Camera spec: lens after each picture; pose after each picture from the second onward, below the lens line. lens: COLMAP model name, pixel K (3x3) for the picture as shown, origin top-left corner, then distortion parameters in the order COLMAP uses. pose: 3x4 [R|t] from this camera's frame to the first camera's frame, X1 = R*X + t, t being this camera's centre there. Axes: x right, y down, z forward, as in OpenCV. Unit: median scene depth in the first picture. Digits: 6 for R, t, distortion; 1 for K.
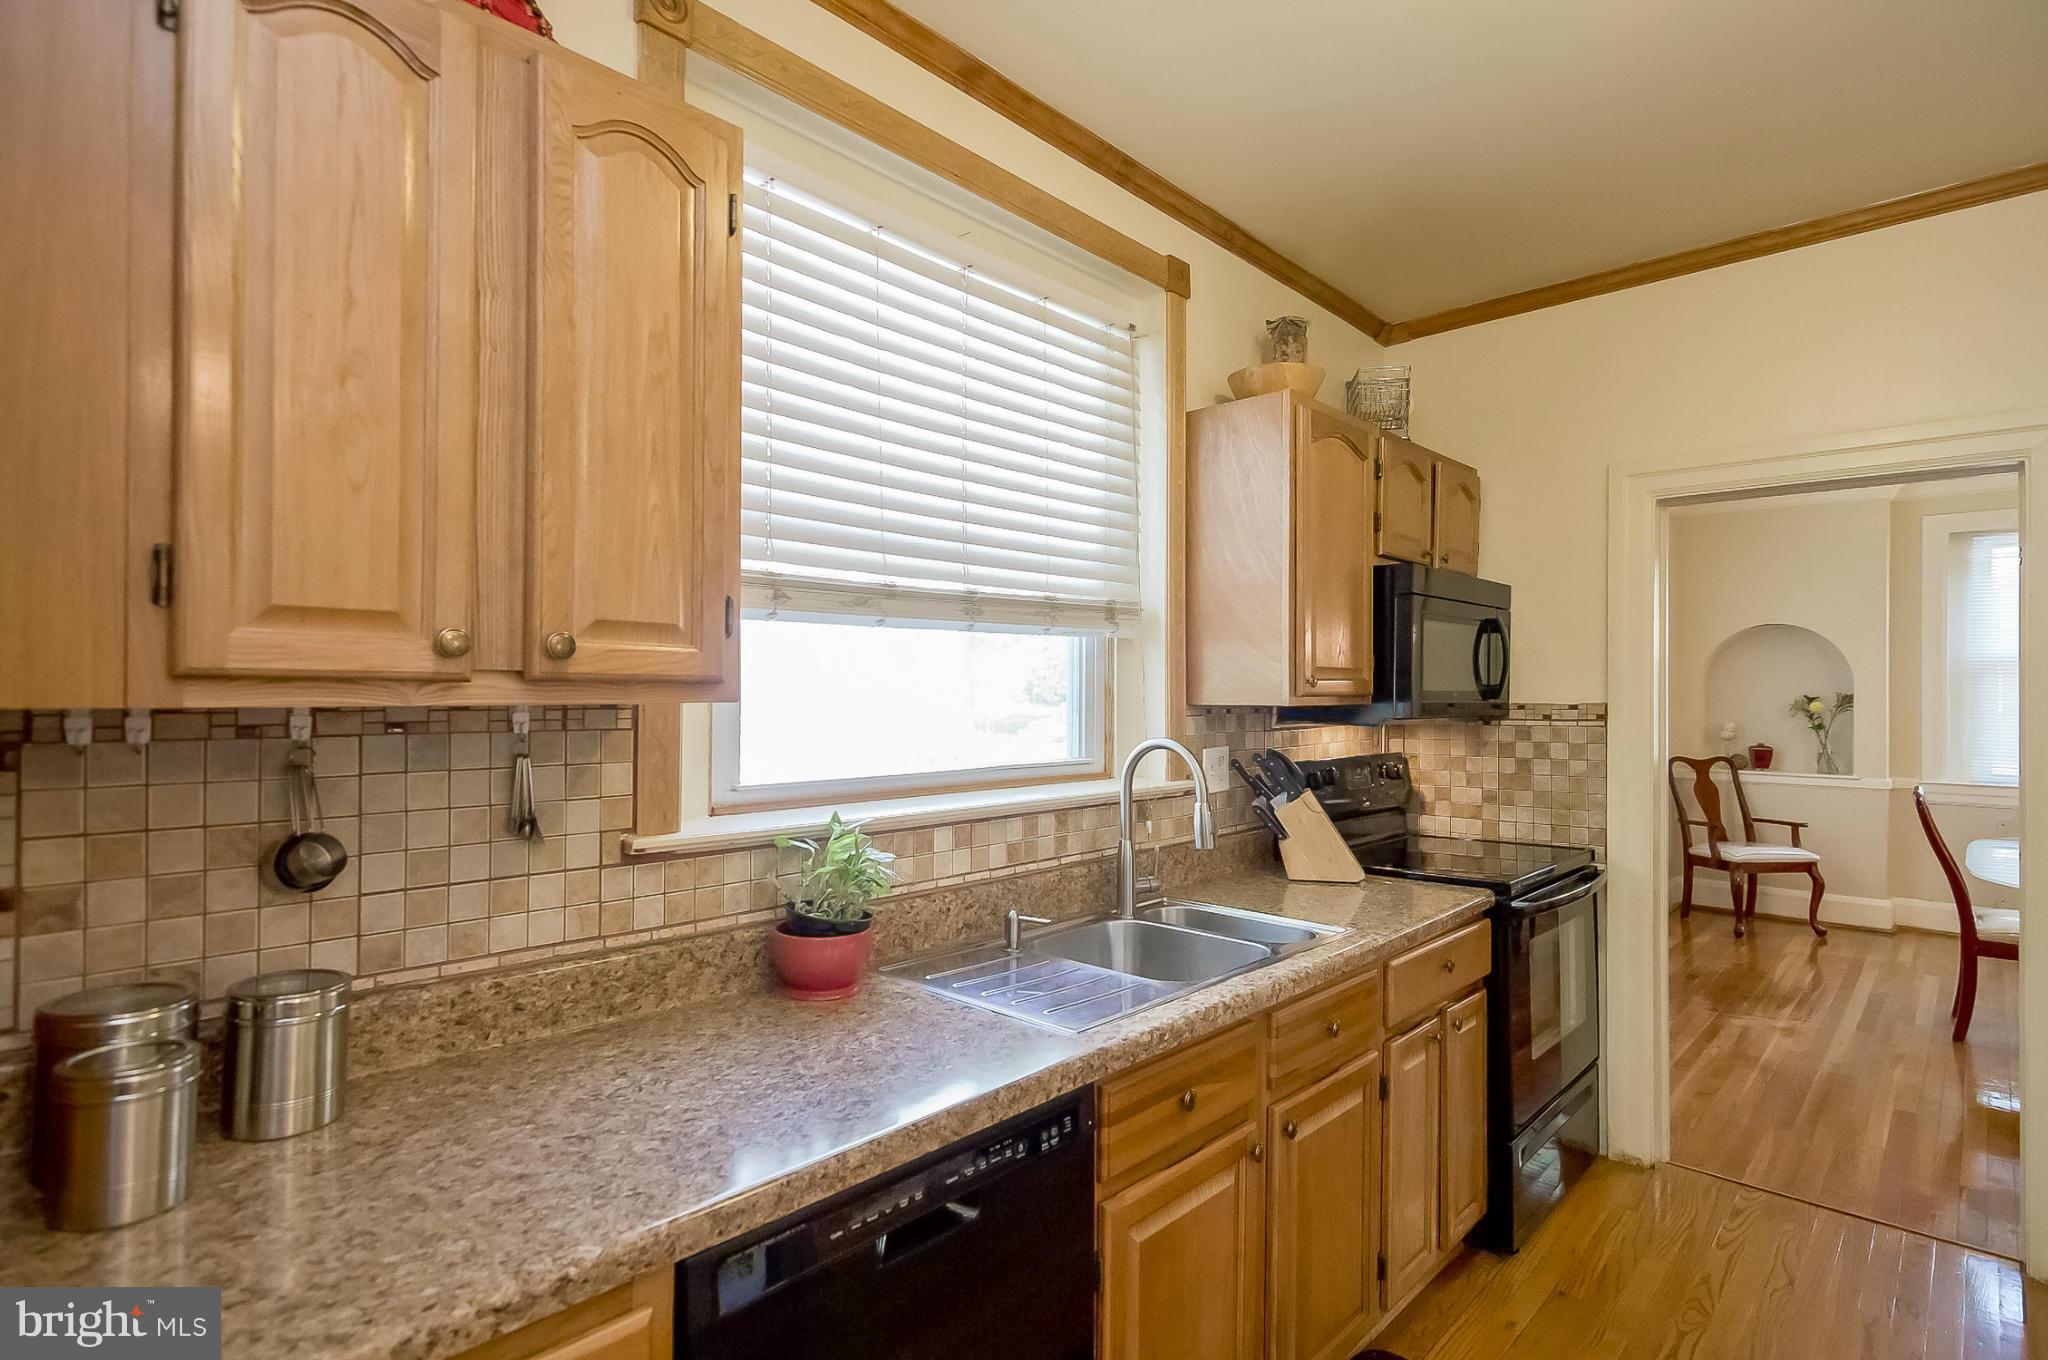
lens RADIAL K [[1053.9, 0, 1034.5], [0, 1053.9, 675.7], [0, 0, 1]] dist [-0.001697, 0.000689]
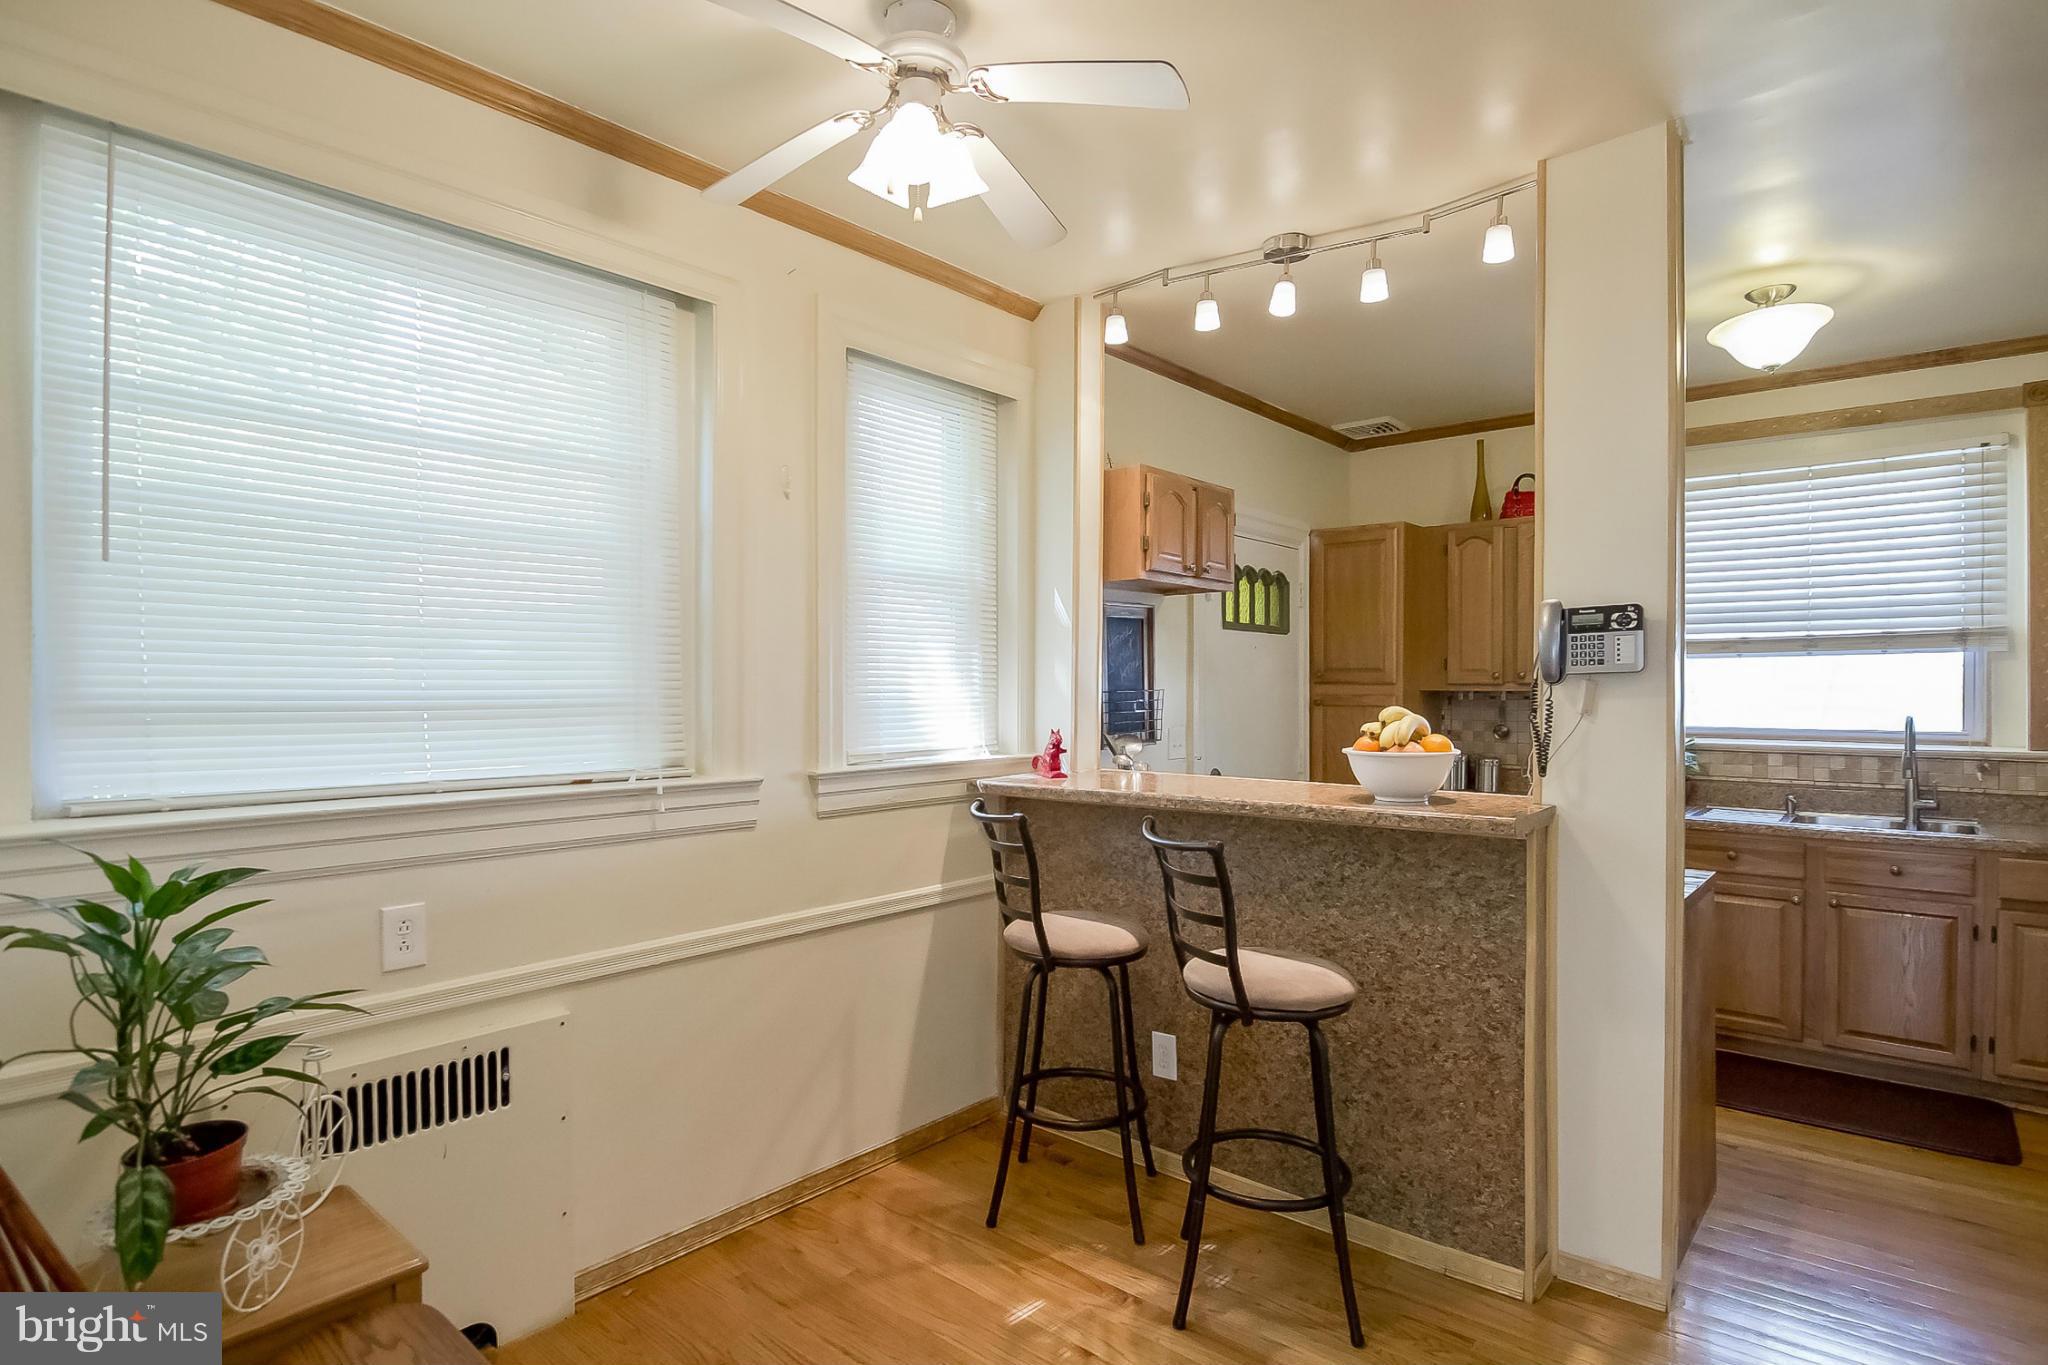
lens RADIAL K [[1053.9, 0, 1034.1], [0, 1053.9, 687.4], [0, 0, 1]] dist [-0.001697, 0.000689]
pose [[0.008849, -0.007285, -0.999934, 1.898361], [0.004551, 0.999963, -0.007245, 0.022132], [0.999950, -0.004486, 0.008882, -0.444851]]
